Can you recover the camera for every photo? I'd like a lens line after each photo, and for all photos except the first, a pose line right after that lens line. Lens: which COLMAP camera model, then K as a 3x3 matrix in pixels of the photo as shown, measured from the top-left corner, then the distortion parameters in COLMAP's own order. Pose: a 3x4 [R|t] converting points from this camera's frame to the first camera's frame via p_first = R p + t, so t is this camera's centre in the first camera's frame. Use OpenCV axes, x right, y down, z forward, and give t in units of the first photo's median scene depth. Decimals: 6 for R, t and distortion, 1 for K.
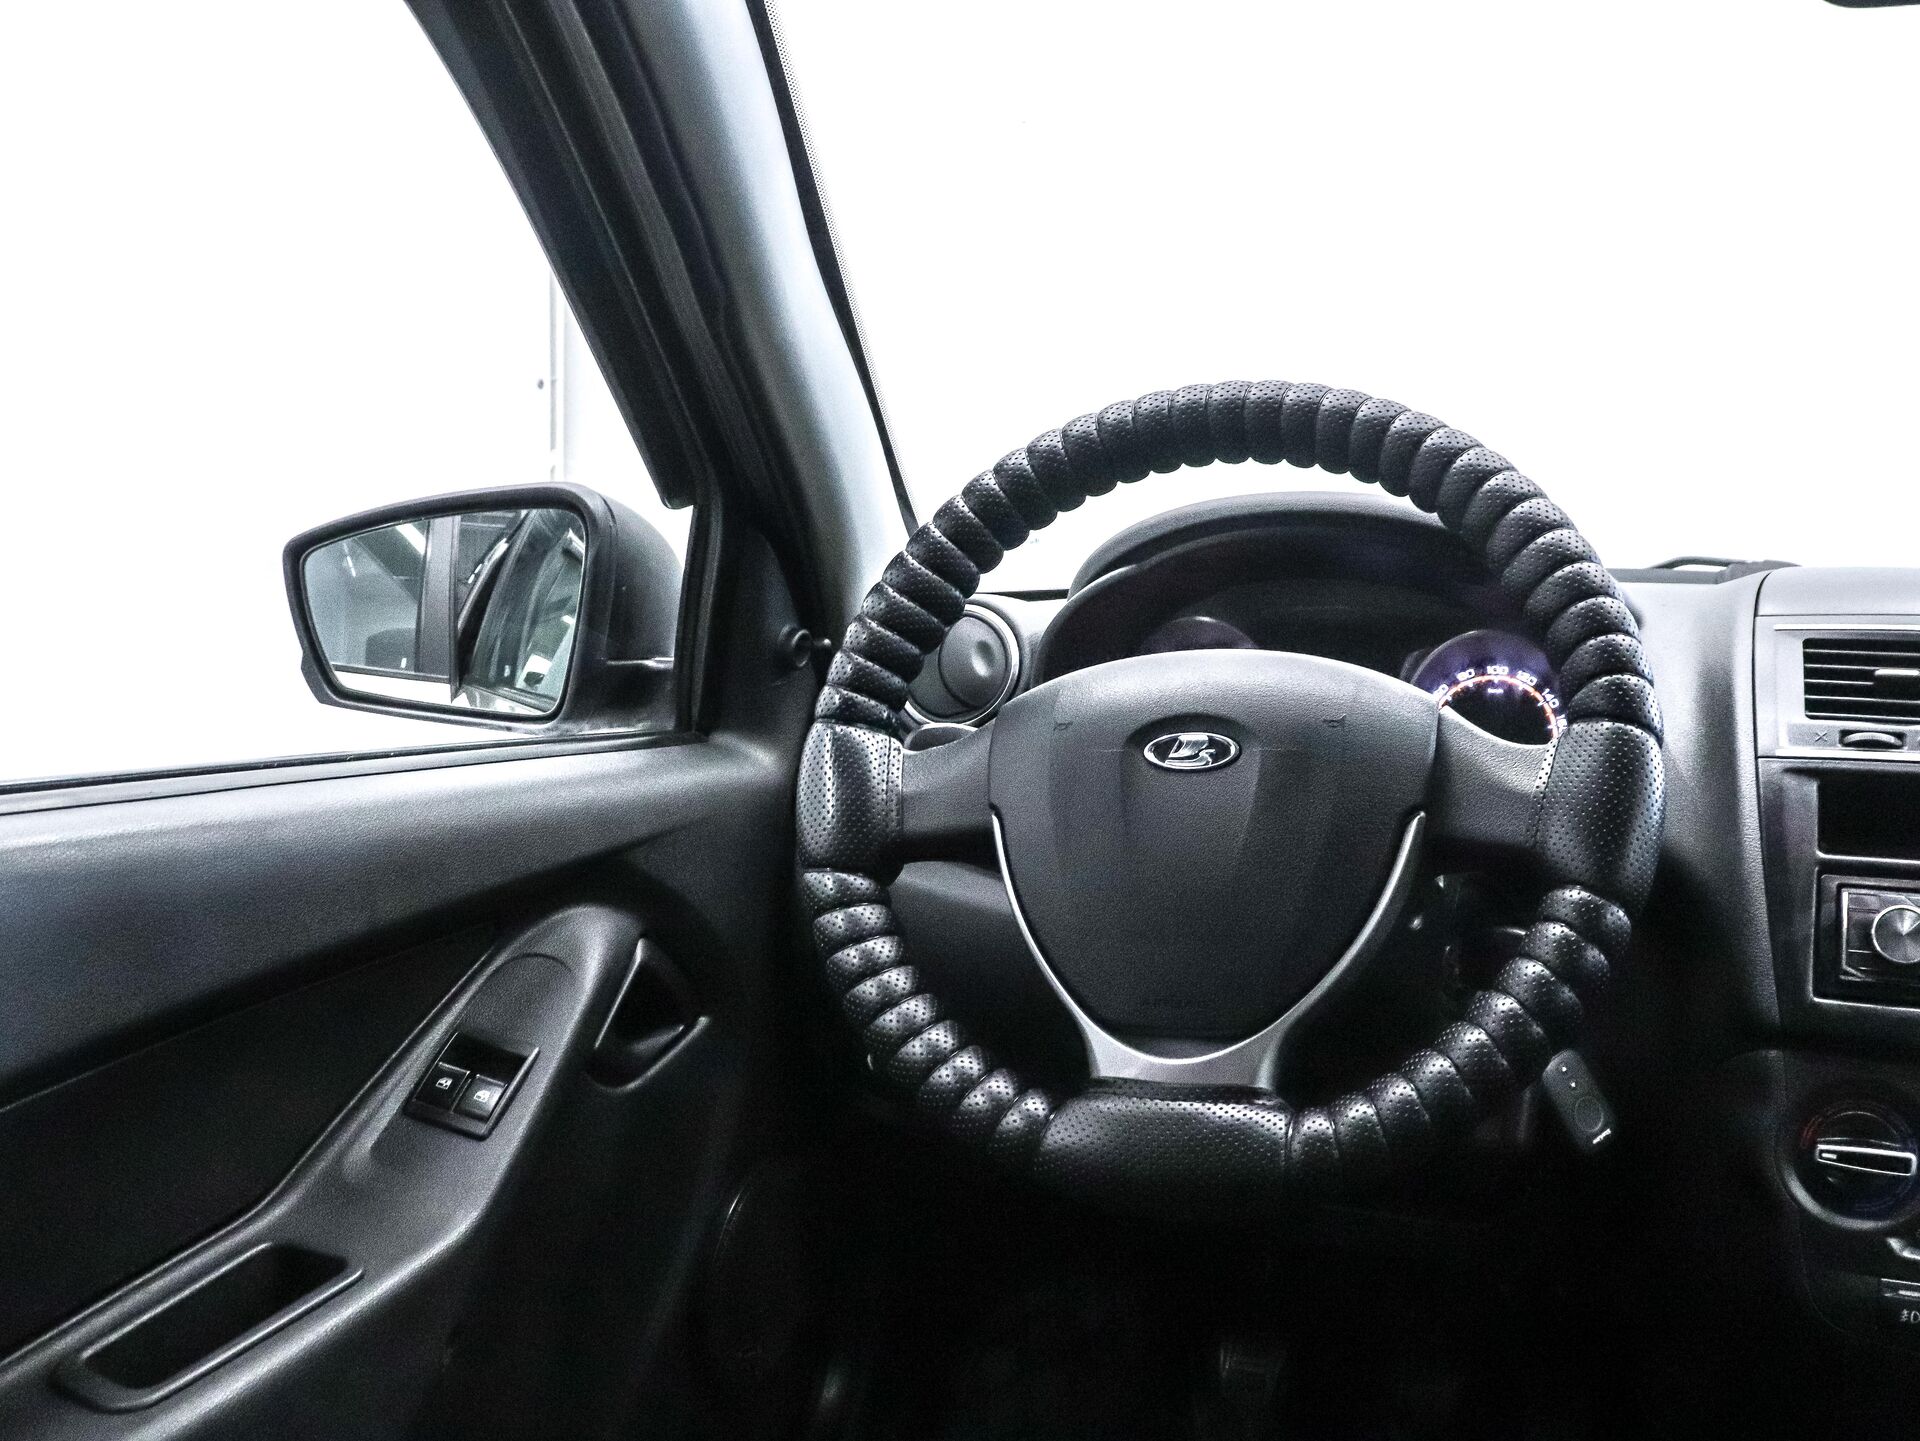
lens RADIAL K [[1764.4, 0, 960.0], [0, 1764.4, 720.5], [0, 0, 1]] dist [-0.179602, 0.144854]
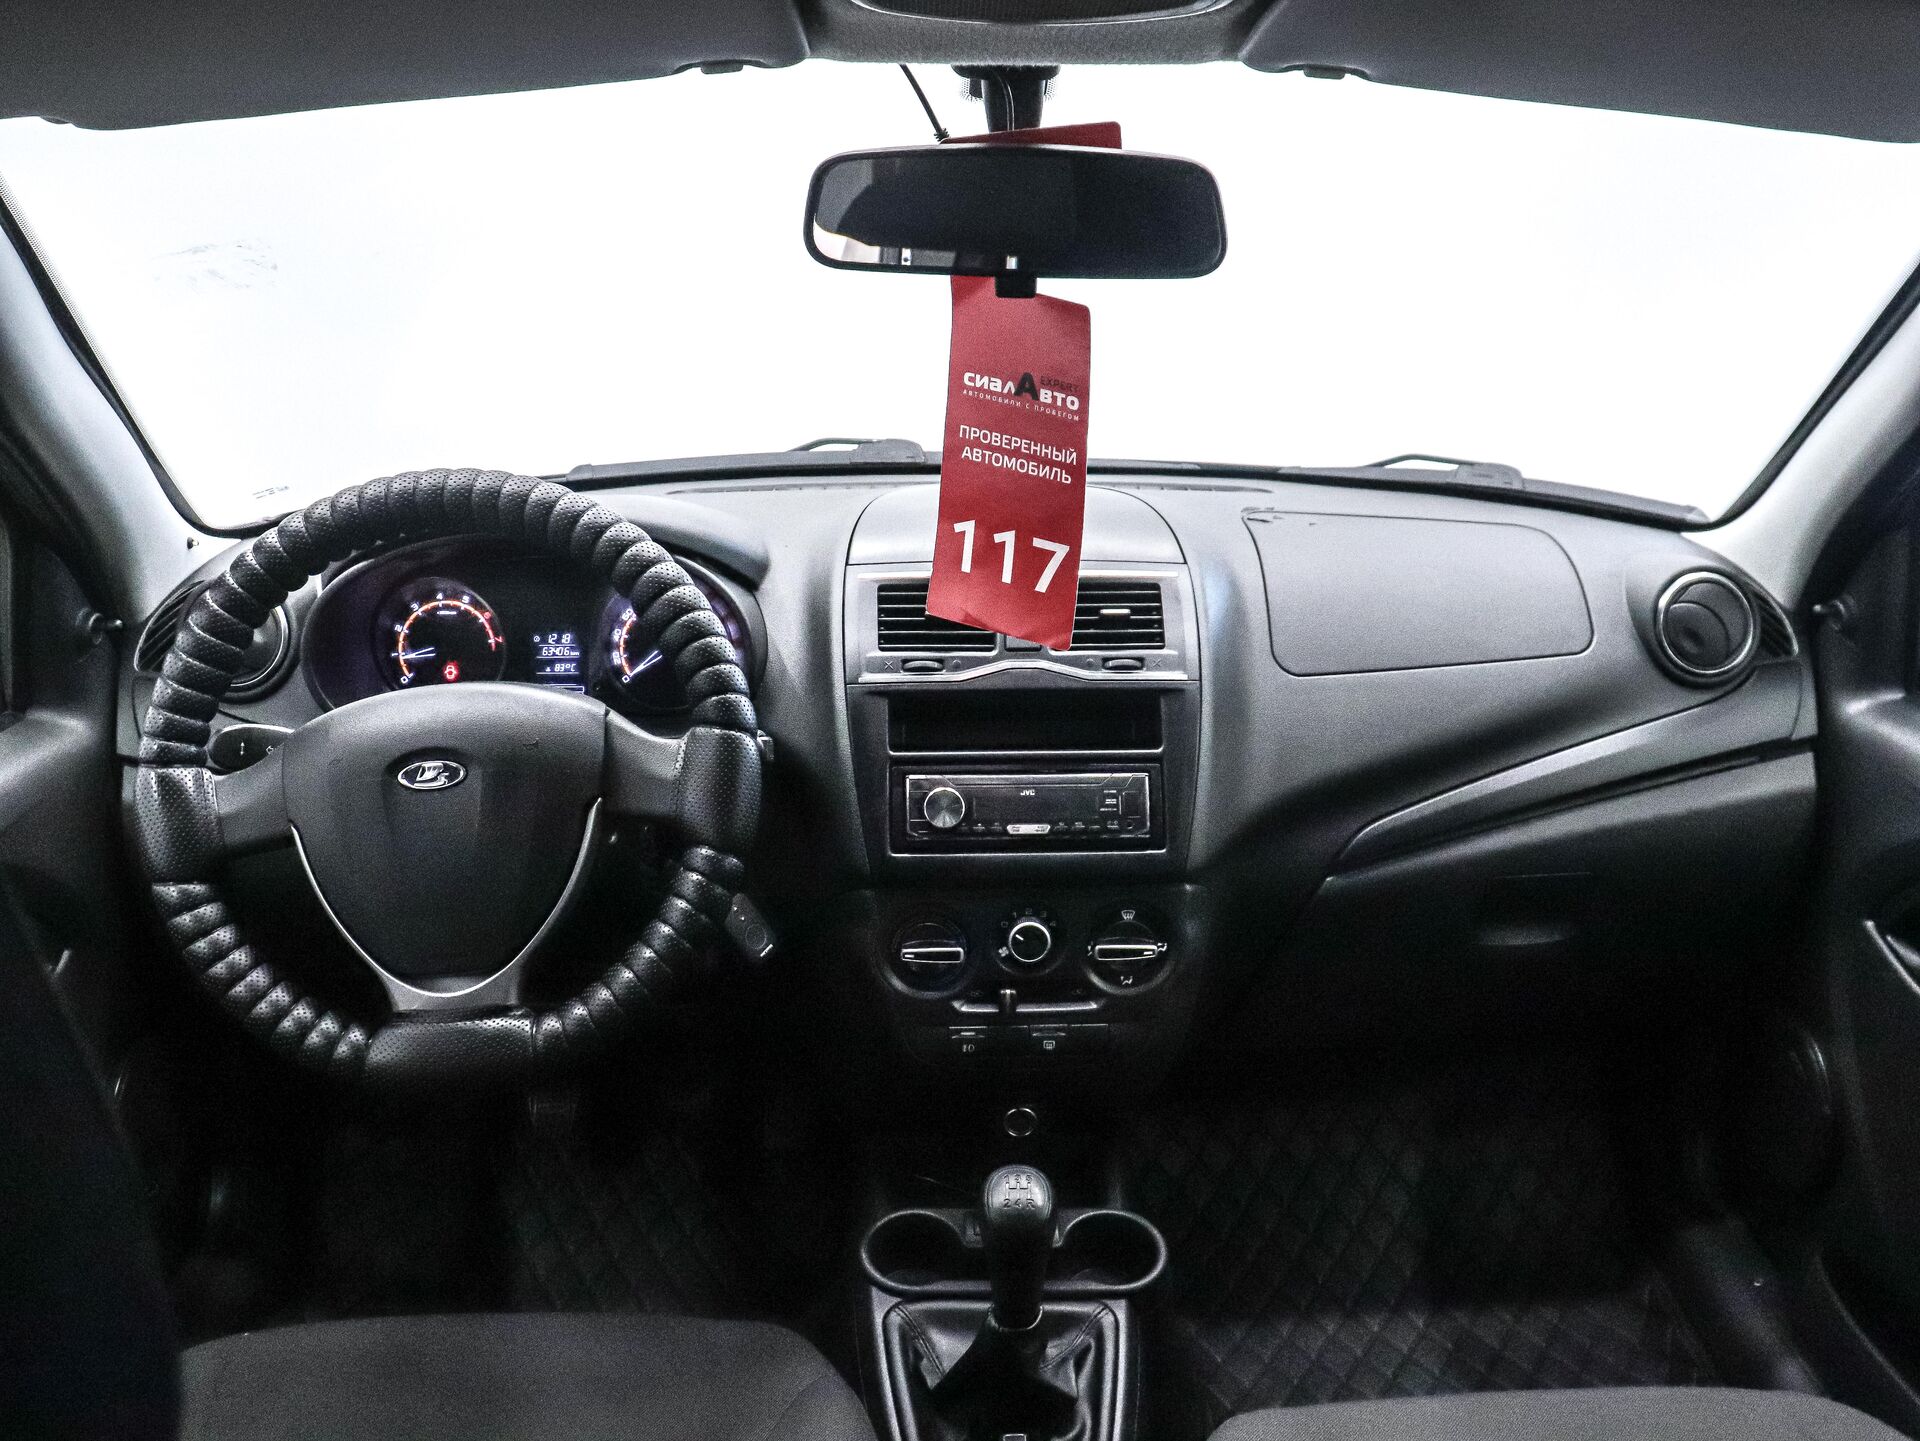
lens RADIAL K [[1764.4, 0, 960.0], [0, 1764.4, 720.5], [0, 0, 1]] dist [-0.179602, 0.144854]
pose [[0.914895, -0.142905, 0.377553, 0.000425], [0.059335, 0.972693, 0.224385, -0.291647], [-0.399308, -0.182886, 0.898391, -0.375281]]
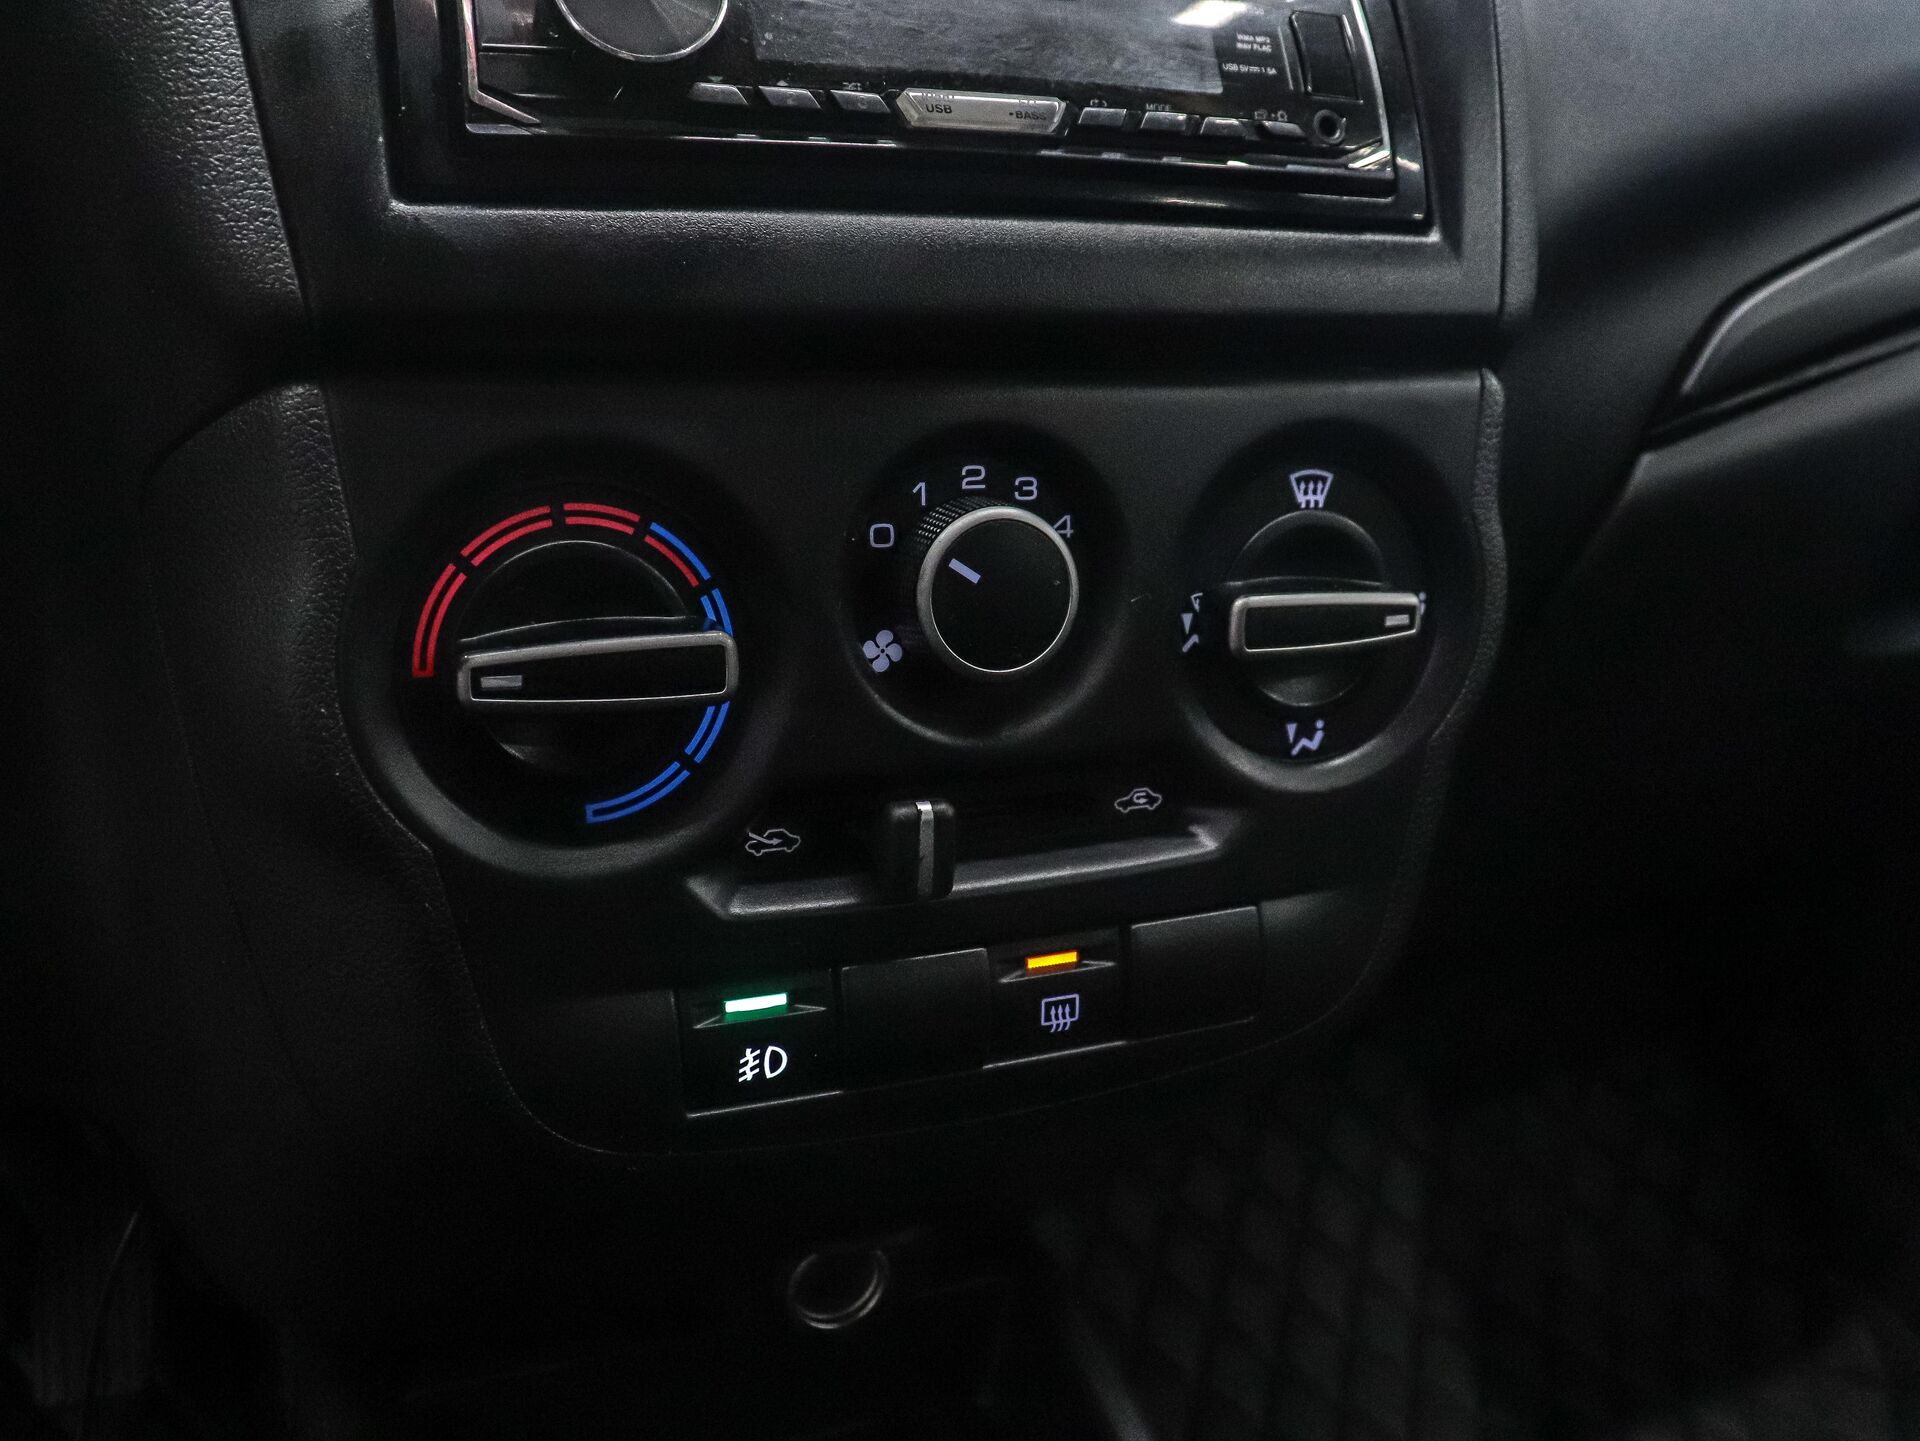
lens RADIAL K [[1764.4, 0, 960.0], [0, 1764.4, 720.5], [0, 0, 1]] dist [-0.179602, 0.144854]
pose [[0.702854, -0.204652, 0.681259, 0.350907], [0.047230, 0.969033, 0.242372, 0.190471], [-0.709765, -0.138176, 0.690754, 0.713292]]
